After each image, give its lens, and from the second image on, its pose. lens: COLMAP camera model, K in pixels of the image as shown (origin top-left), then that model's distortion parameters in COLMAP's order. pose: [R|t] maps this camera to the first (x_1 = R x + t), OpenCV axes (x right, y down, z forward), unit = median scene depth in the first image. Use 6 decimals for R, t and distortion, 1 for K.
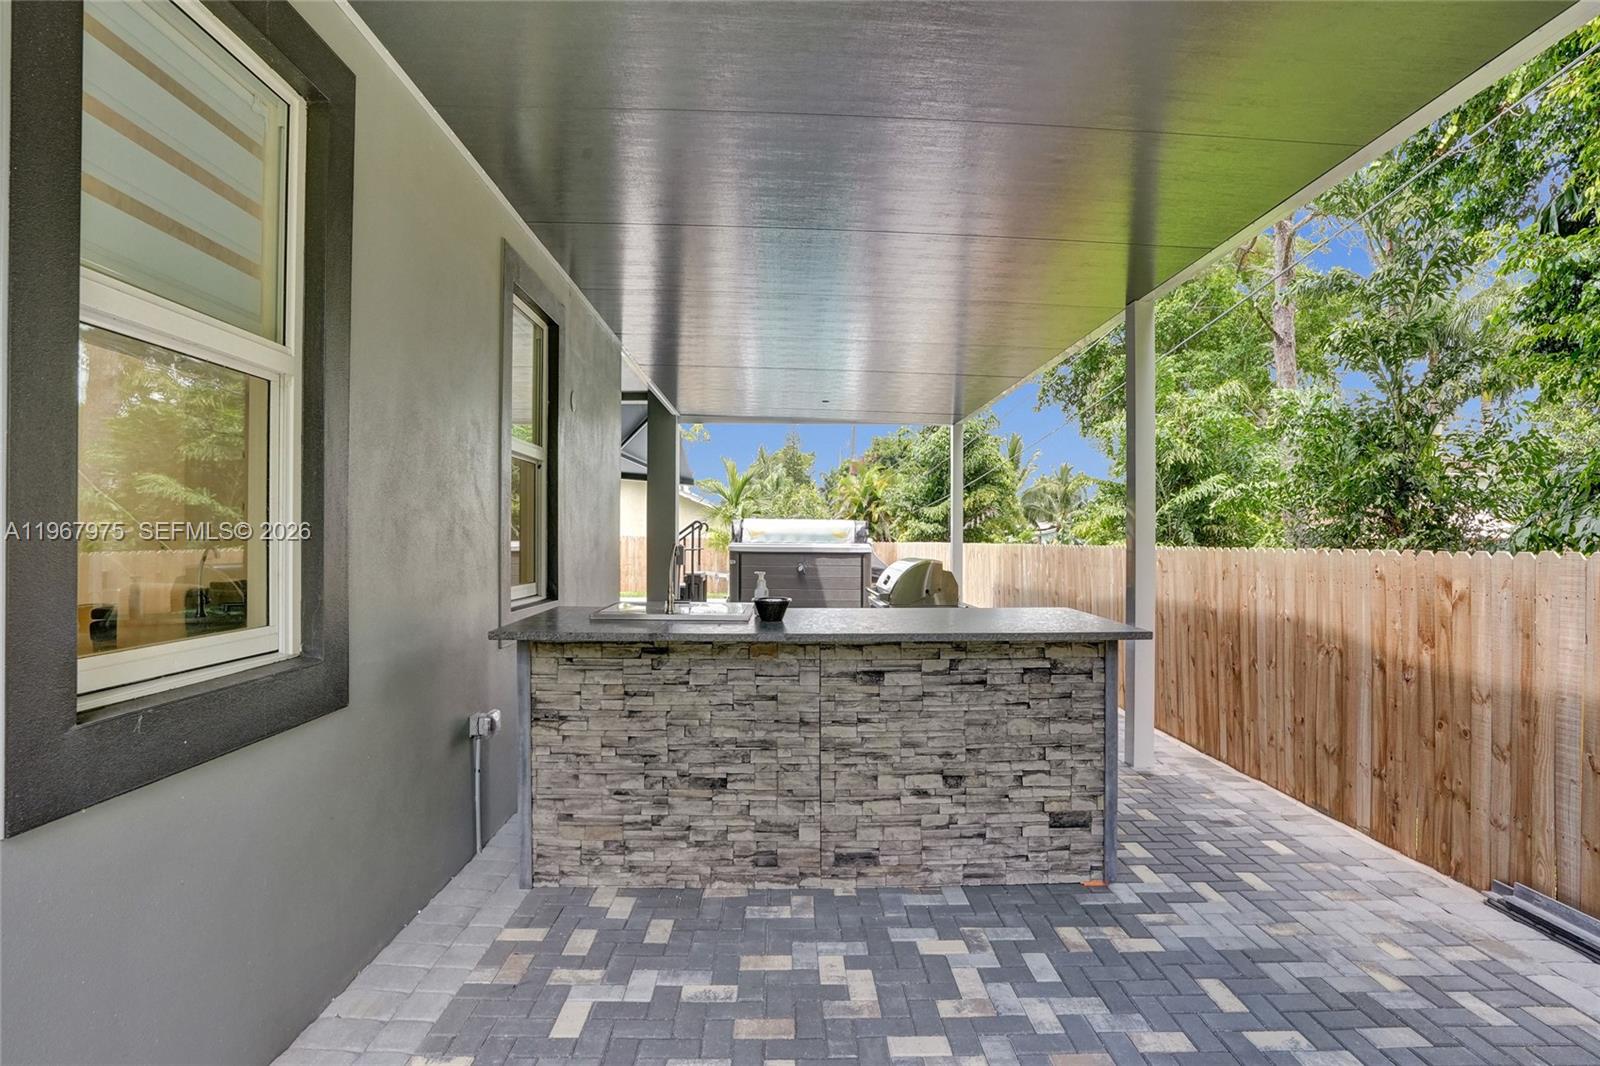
lens RADIAL K [[763.7, 0, 809.2], [0, 763.7, 532.7], [0, 0, 1]] dist [-0.062631, 0.021549]
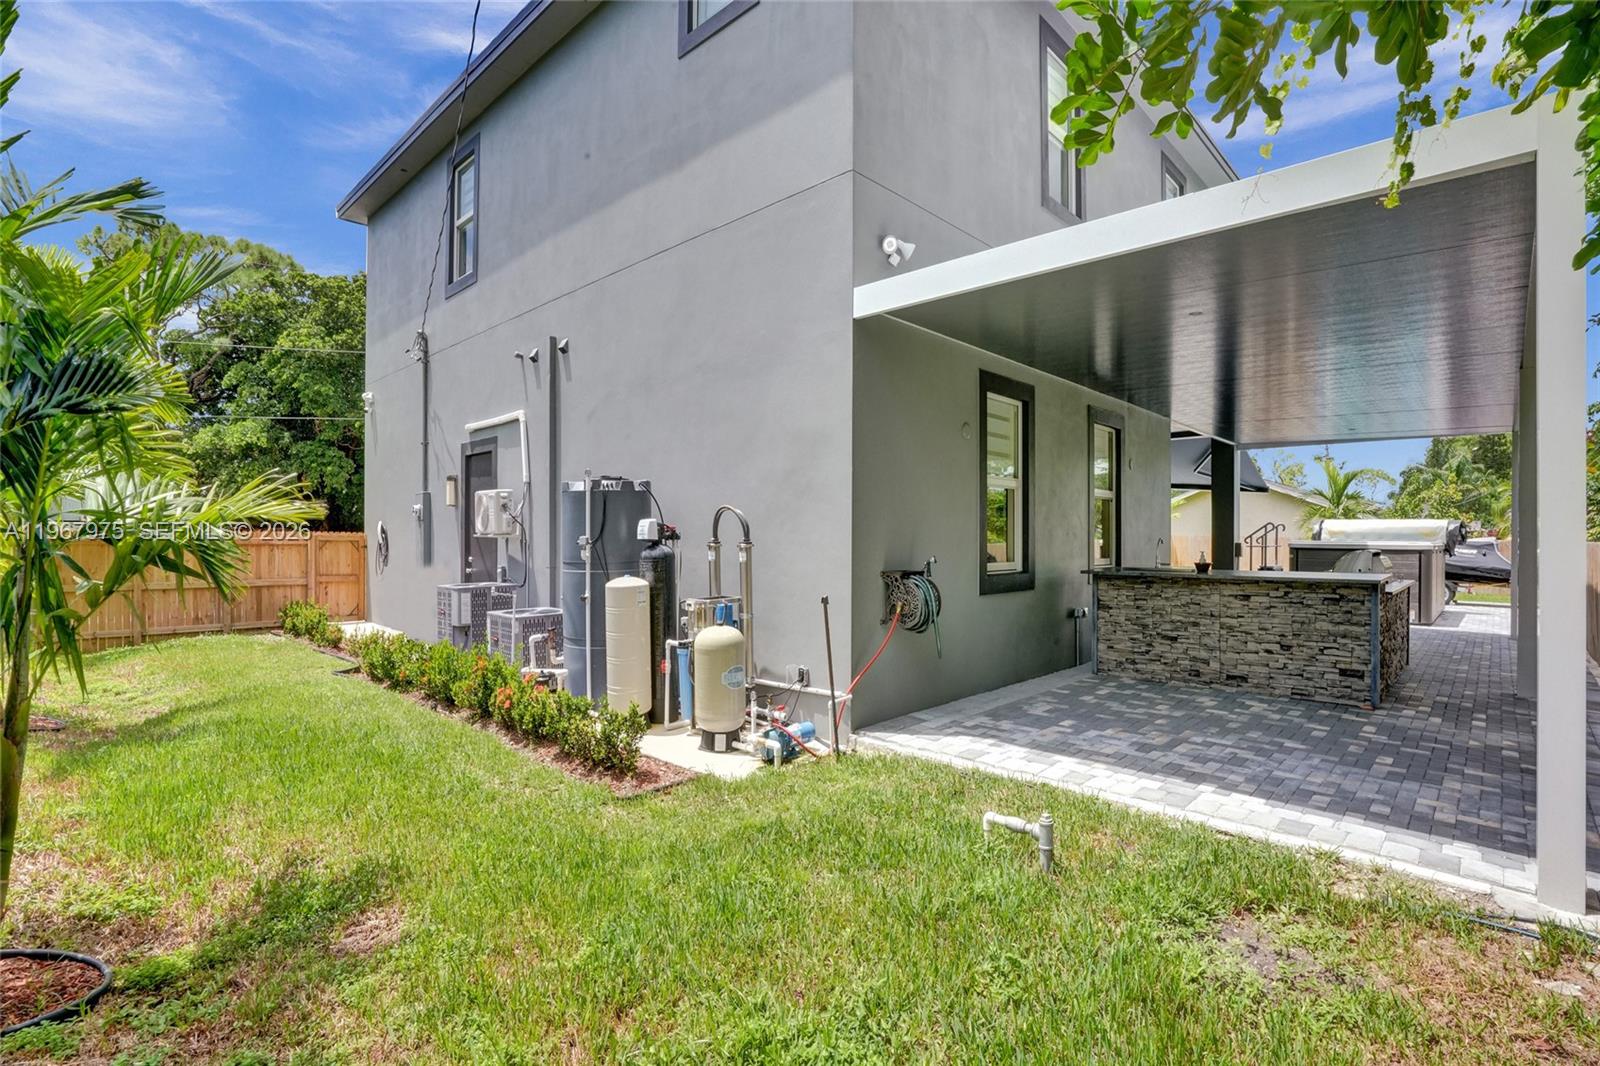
lens RADIAL K [[791.0, 0, 800.0], [0, 791.0, 533.0], [0, 0, 1]] dist [-0.061402, 0.024265]
pose [[0.708533, -0.005308, -0.705657, 0.772505], [0.005512, 0.999983, -0.001988, -0.003212], [0.705656, -0.002481, 0.708550, -1.552153]]
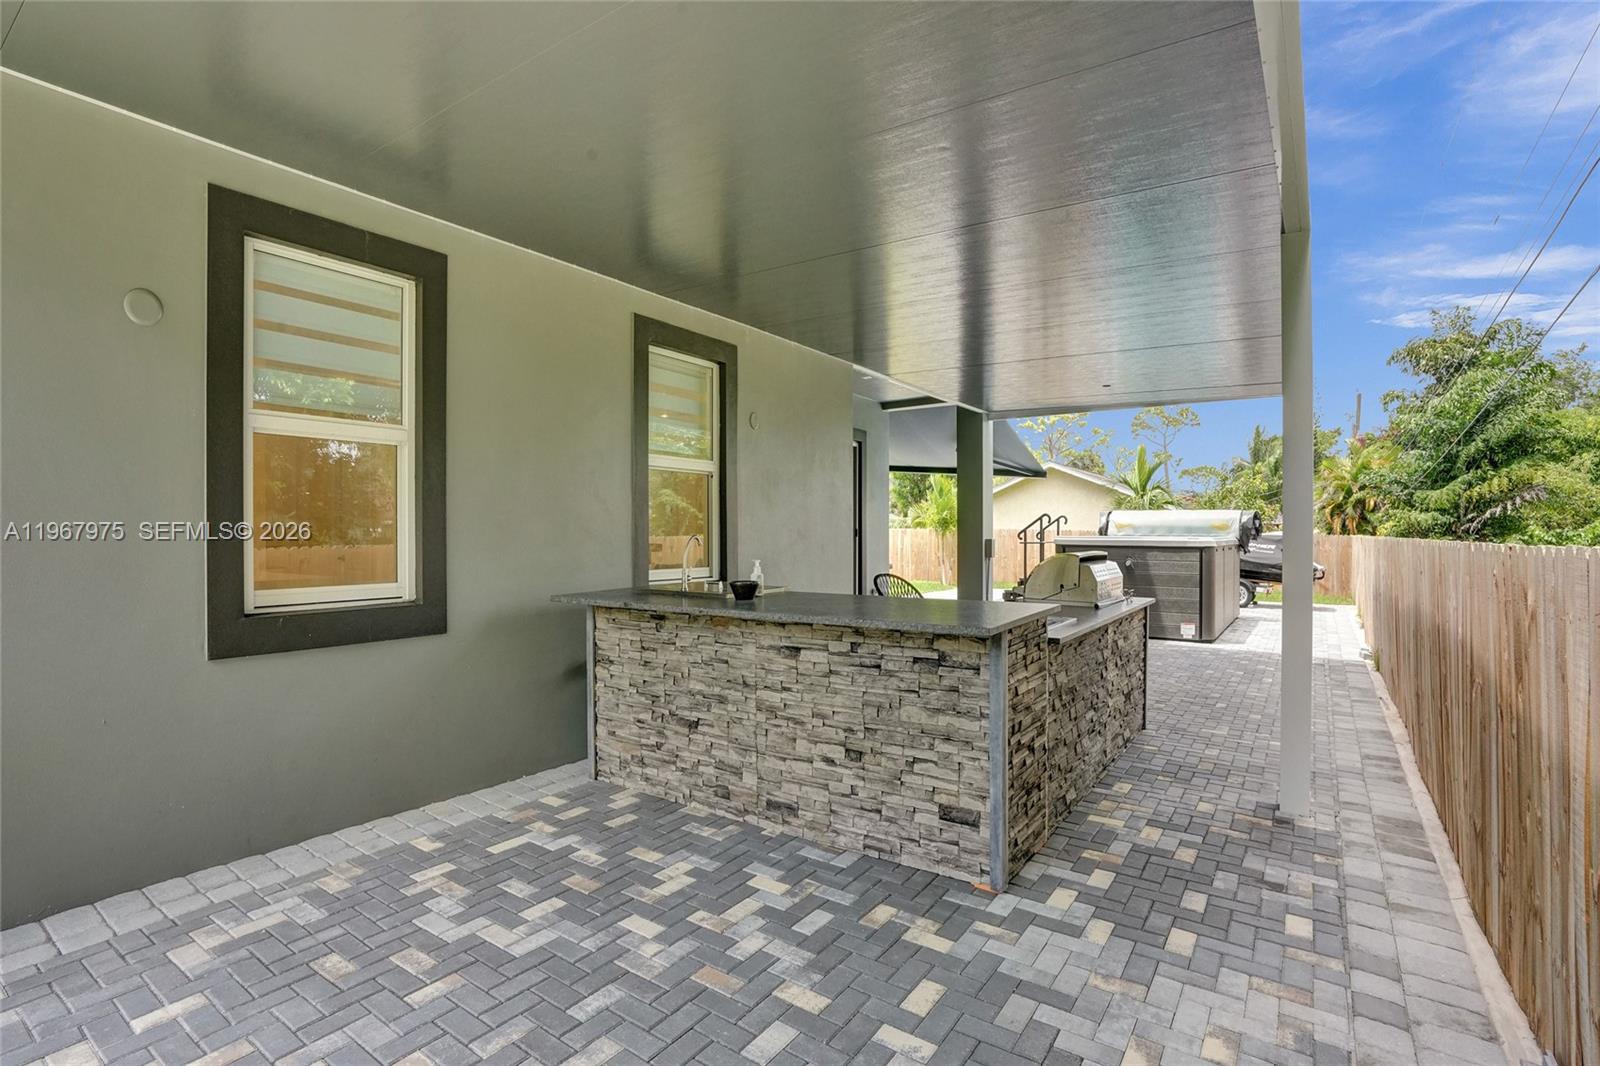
lens RADIAL K [[763.7, 0, 809.2], [0, 763.7, 532.7], [0, 0, 1]] dist [-0.062631, 0.021549]
pose [[0.803352, -0.006043, -0.595474, 0.790624], [0.010705, 0.999933, 0.004294, 0.004980], [0.595409, -0.009824, 0.803363, 0.093541]]
